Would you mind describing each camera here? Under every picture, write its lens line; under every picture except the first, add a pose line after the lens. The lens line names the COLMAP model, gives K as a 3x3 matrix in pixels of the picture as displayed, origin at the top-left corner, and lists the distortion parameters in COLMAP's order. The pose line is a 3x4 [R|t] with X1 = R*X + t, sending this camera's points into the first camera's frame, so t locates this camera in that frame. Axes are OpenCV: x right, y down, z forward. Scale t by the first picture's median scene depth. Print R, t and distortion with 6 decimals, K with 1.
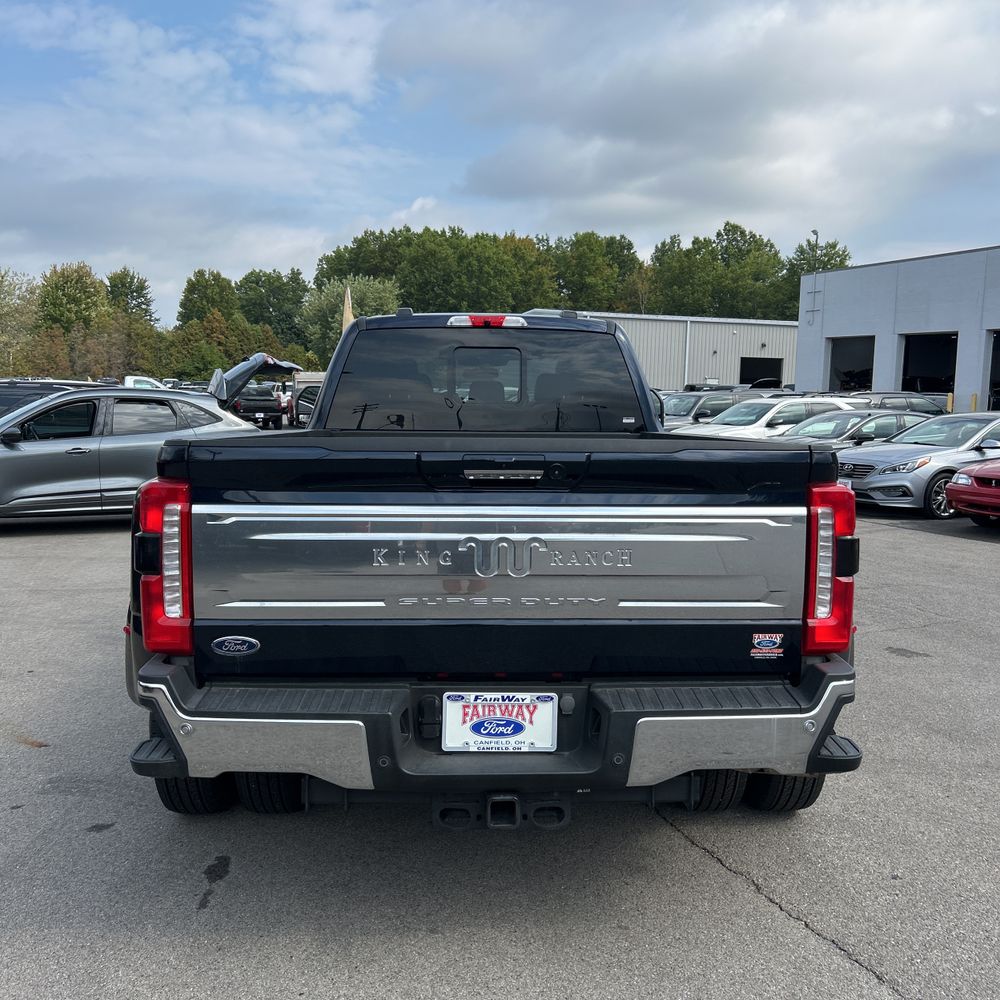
lens RADIAL K [[1013.3, 0, 506.4], [0, 1013.3, 500.8], [0, 0, 1]] dist [0.133296, -0.260001]
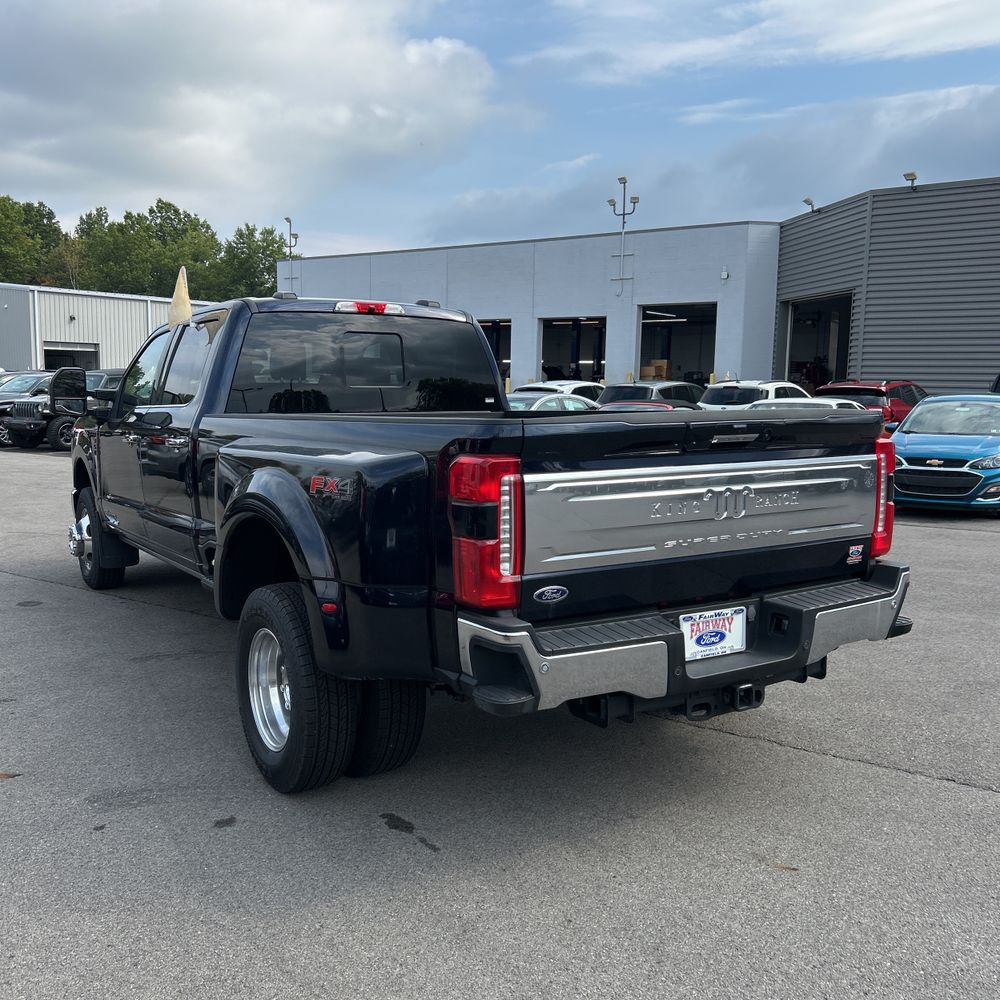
lens RADIAL K [[1030.4, 0, 500.0], [0, 1030.4, 500.0], [0, 0, 1]] dist [0.011428, 0.010148]
pose [[0.860372, -0.065590, 0.505428, -0.875399], [0.058149, 0.997842, 0.030506, -0.004683], [-0.506338, 0.003144, 0.862329, 0.021270]]
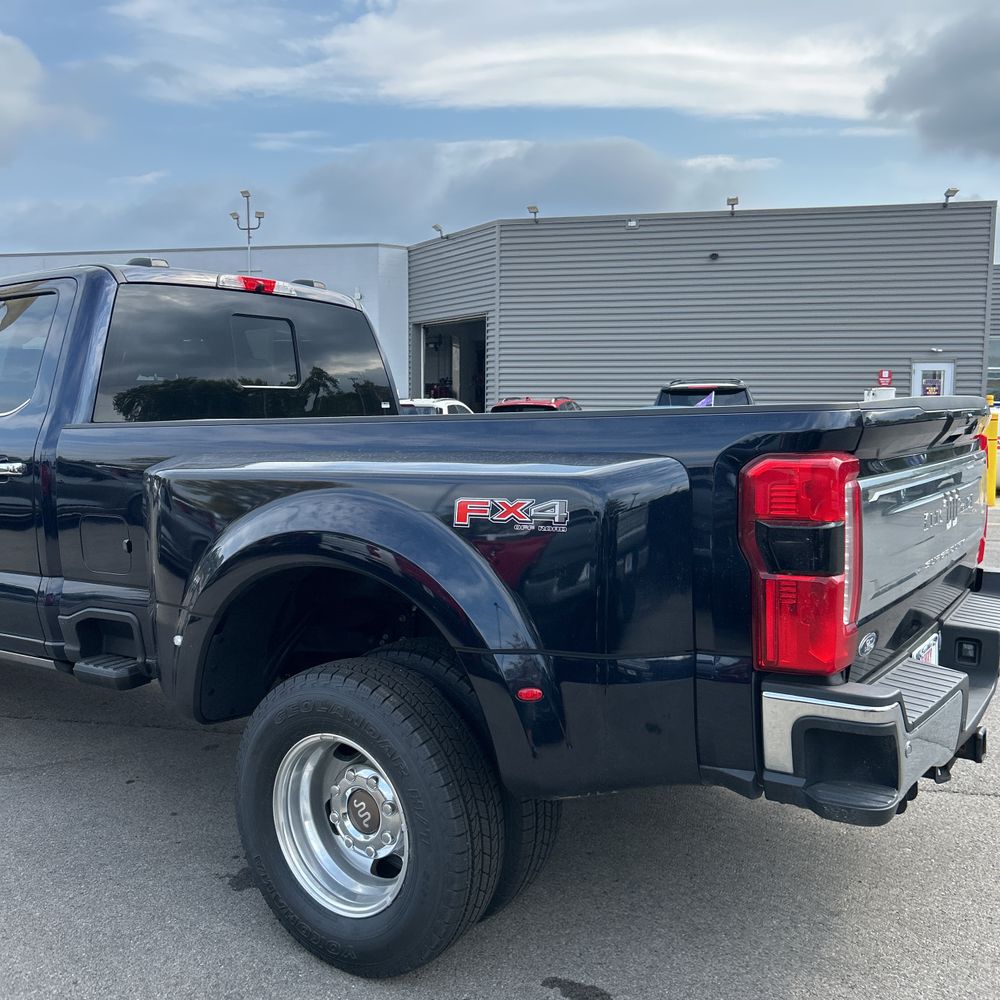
lens RADIAL K [[1018.9, 0, 500.0], [0, 1018.9, 500.0], [0, 0, 1]] dist [0.041553, -0.033444]
pose [[0.593779, -0.086349, 0.799982, -1.086597], [0.093471, 0.994896, 0.038010, -0.038067], [-0.799181, 0.052205, 0.598819, 0.712769]]
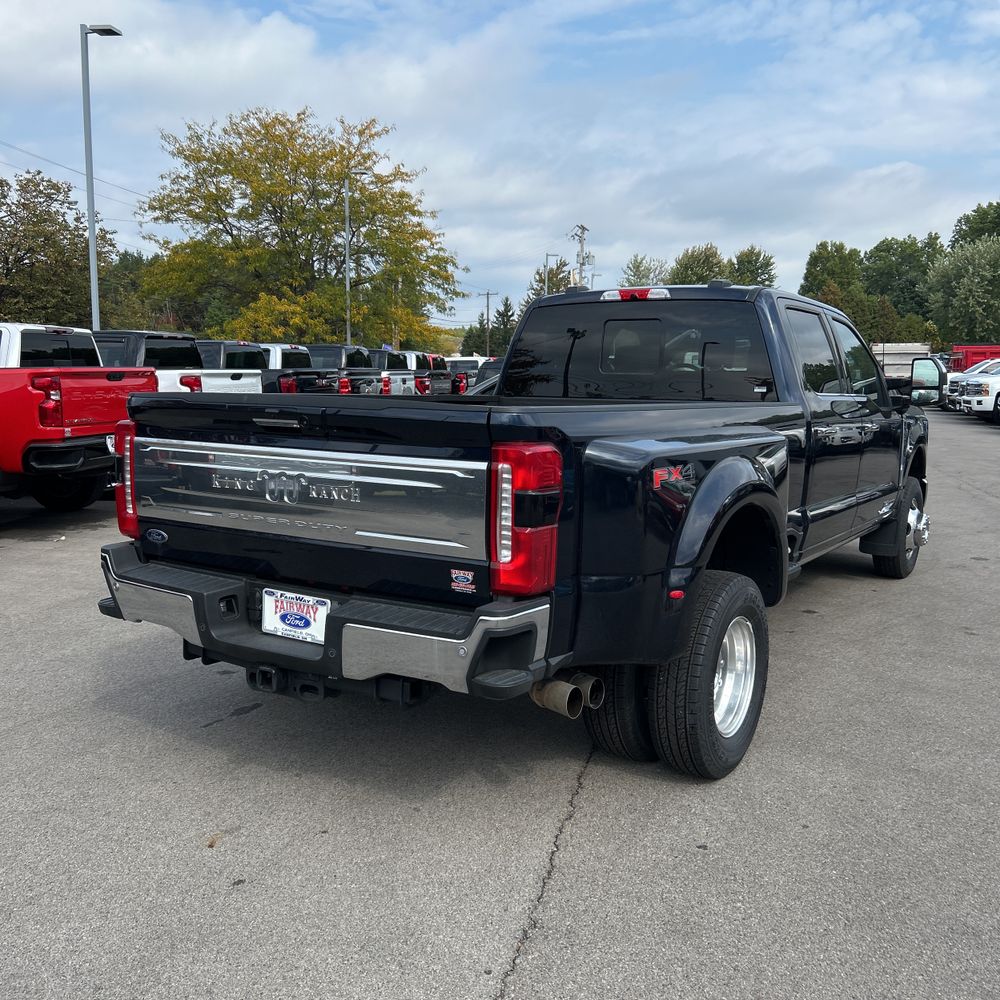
lens RADIAL K [[1018.9, 0, 500.0], [0, 1018.9, 500.0], [0, 0, 1]] dist [0.041553, -0.033444]
pose [[0.823491, 0.073816, -0.562507, 0.921493], [-0.059855, 0.997270, 0.043242, -0.001134], [0.564163, -0.001940, 0.825661, 0.078560]]
